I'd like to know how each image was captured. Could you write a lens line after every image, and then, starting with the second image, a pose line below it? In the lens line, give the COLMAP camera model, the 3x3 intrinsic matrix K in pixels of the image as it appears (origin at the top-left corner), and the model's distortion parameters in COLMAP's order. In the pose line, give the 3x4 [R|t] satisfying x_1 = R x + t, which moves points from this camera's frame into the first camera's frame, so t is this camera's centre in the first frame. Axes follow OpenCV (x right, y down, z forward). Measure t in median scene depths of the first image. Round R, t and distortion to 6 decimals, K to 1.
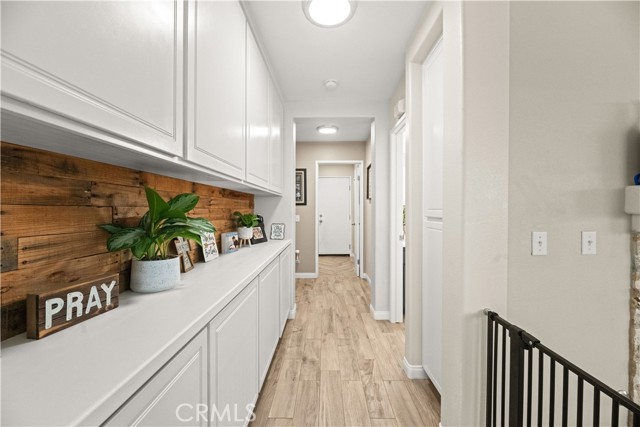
lens RADIAL K [[256.0, 0, 319.3], [0, 256.0, 214.4], [0, 0, 1]] dist [-0.000115, -0.003615]
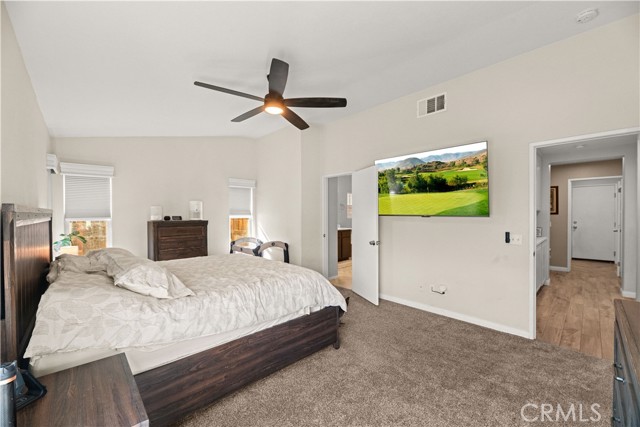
lens RADIAL K [[260.6, 0, 321.1], [0, 260.6, 208.2], [0, 0, 1]] dist [0.000162, -0.000038]
pose [[0.714424, 0.006684, -0.699681, 0.015302], [-0.024072, 0.999597, -0.015030, -0.016675], [0.699299, 0.027580, 0.714297, -0.781373]]
